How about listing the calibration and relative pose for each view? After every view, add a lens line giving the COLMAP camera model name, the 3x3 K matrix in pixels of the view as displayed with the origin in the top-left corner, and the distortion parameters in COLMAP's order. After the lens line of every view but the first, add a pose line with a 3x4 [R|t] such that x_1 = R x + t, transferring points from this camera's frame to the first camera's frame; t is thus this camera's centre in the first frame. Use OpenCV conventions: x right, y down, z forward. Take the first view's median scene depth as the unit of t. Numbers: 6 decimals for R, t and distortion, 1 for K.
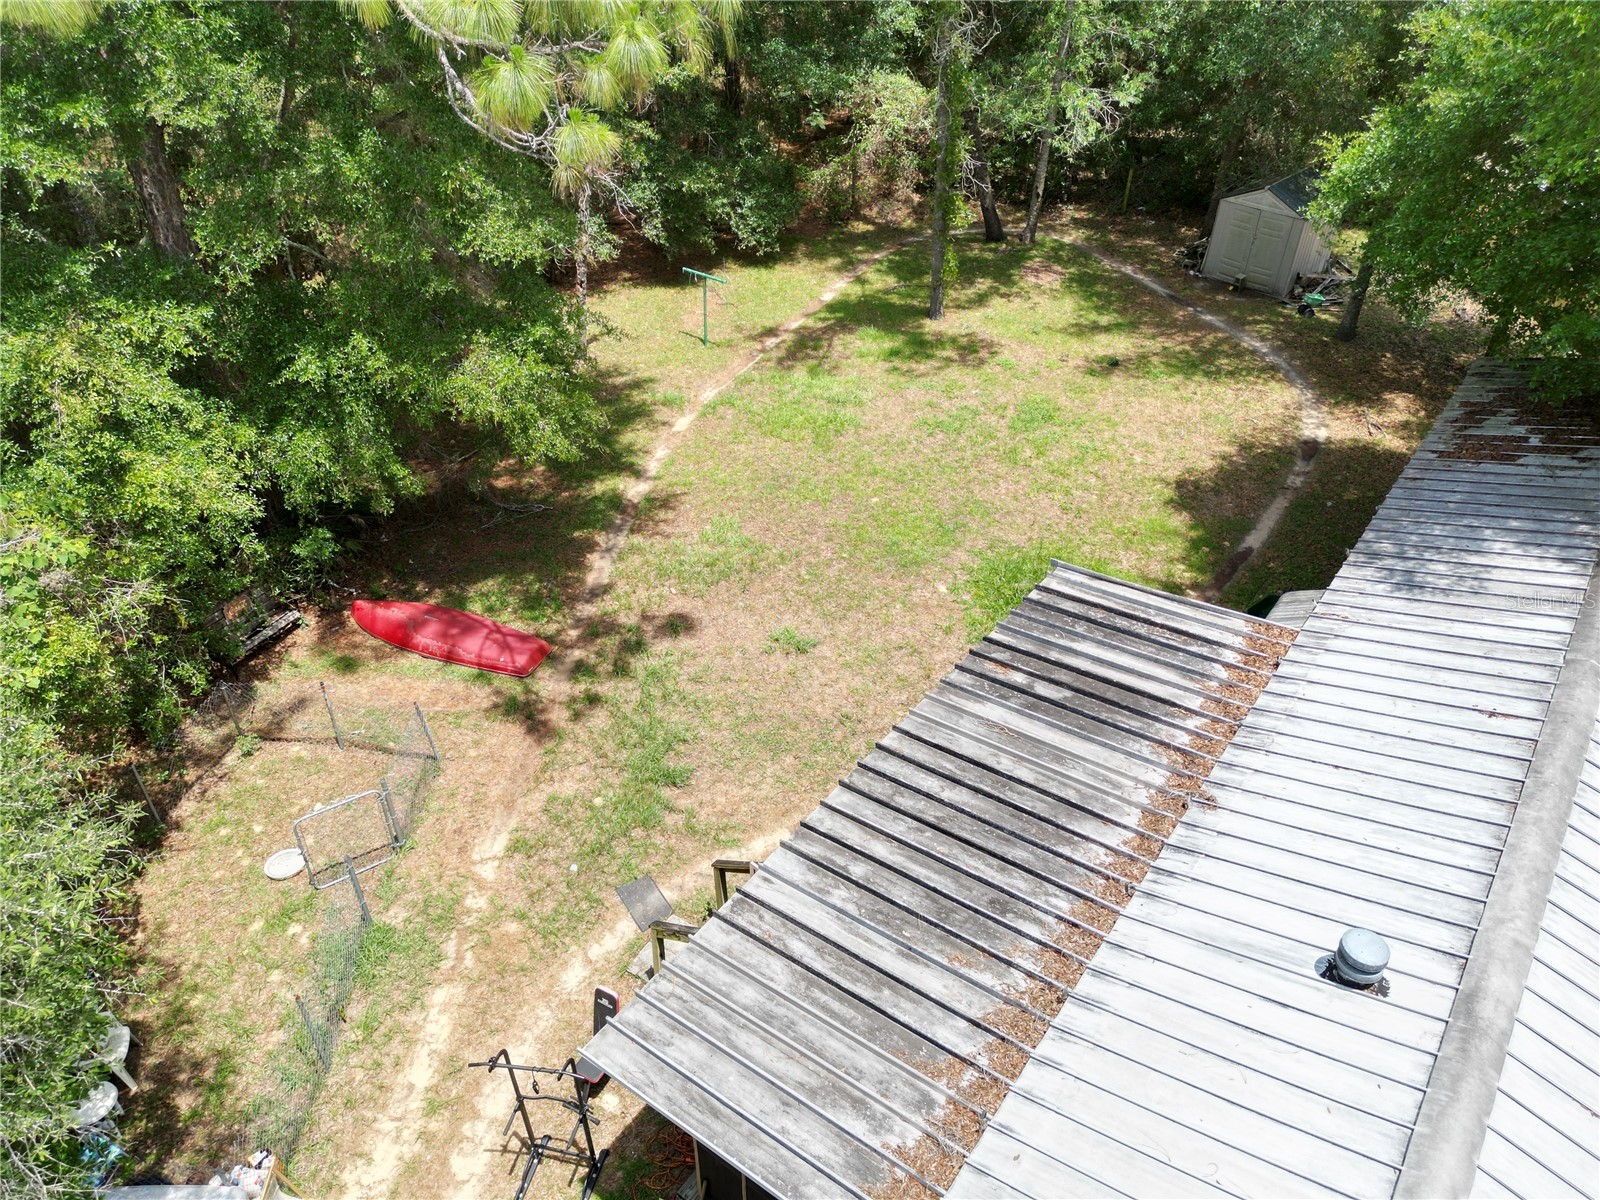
lens RADIAL K [[1120.6, 0, 810.8], [0, 1120.6, 595.6], [0, 0, 1]] dist [0.125474, -0.162234]
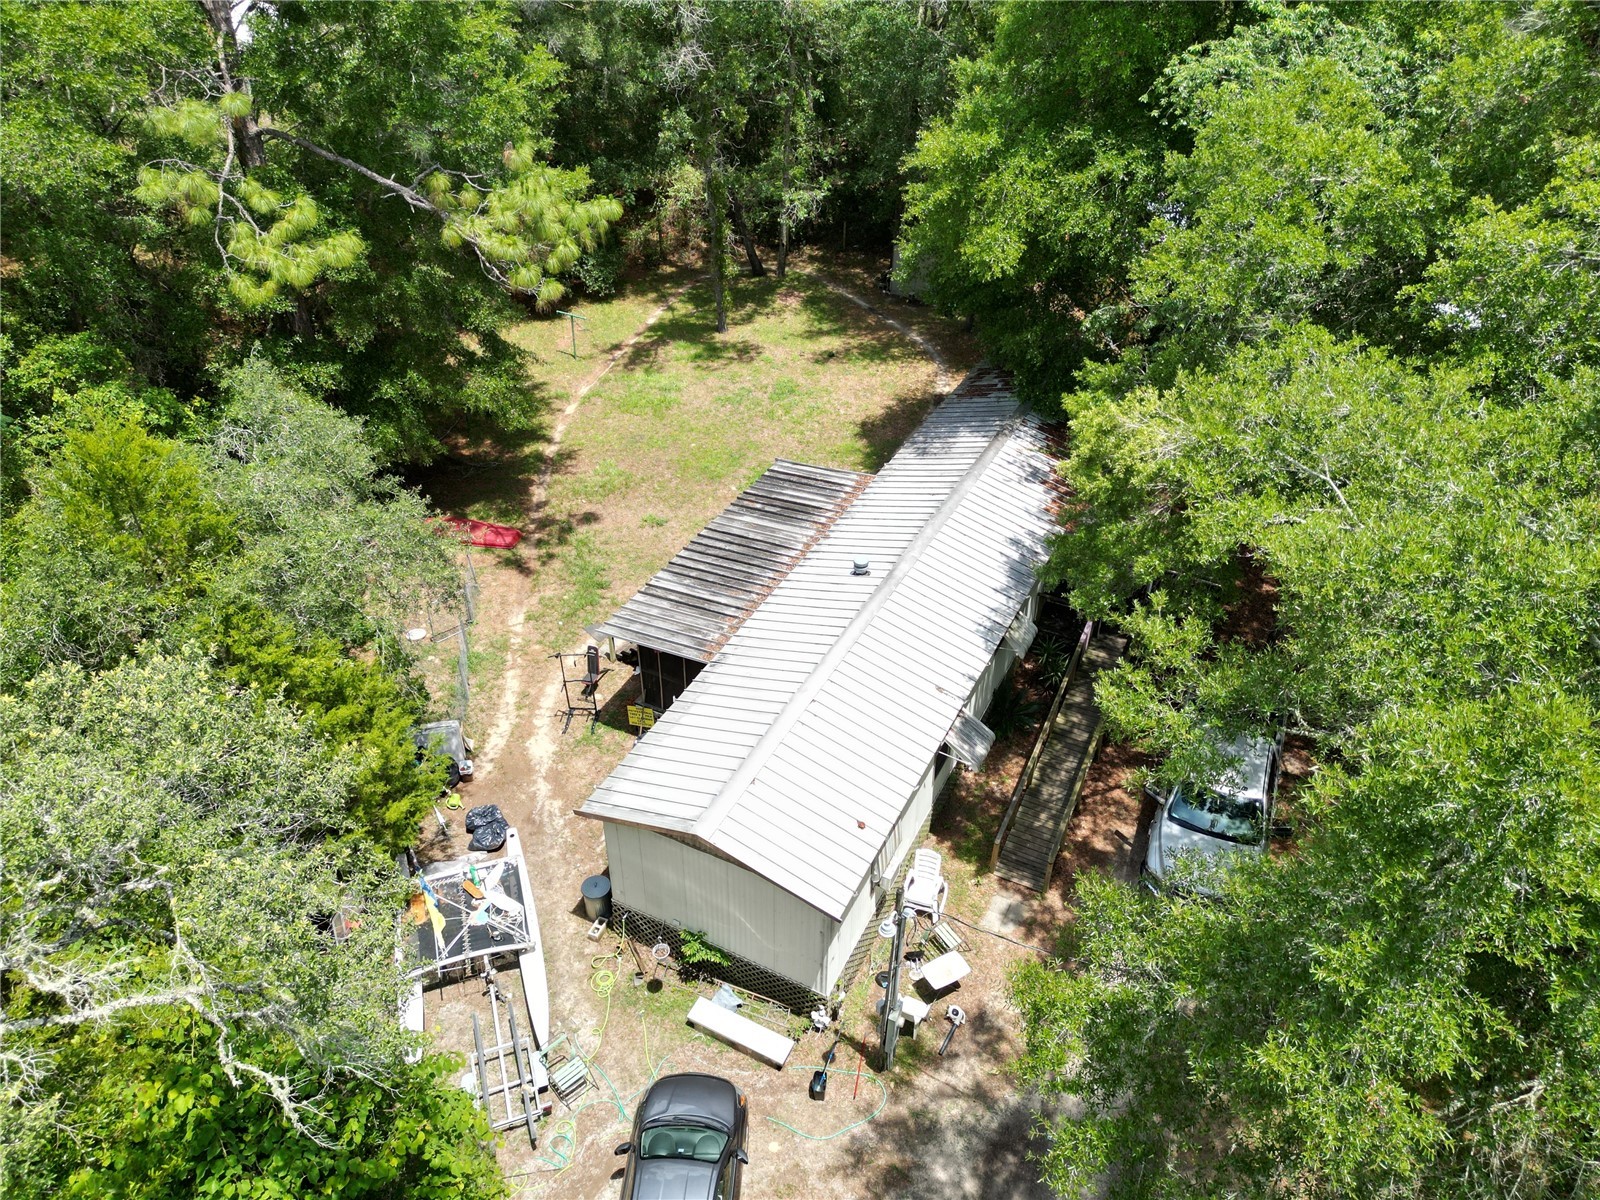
lens RADIAL K [[1120.6, 0, 810.8], [0, 1120.6, 595.6], [0, 0, 1]] dist [0.125474, -0.162234]
pose [[0.985859, -0.096995, 0.136656, -0.024648], [0.095036, 0.995256, 0.020801, 0.138657], [-0.138026, -0.007520, 0.990400, -0.808268]]
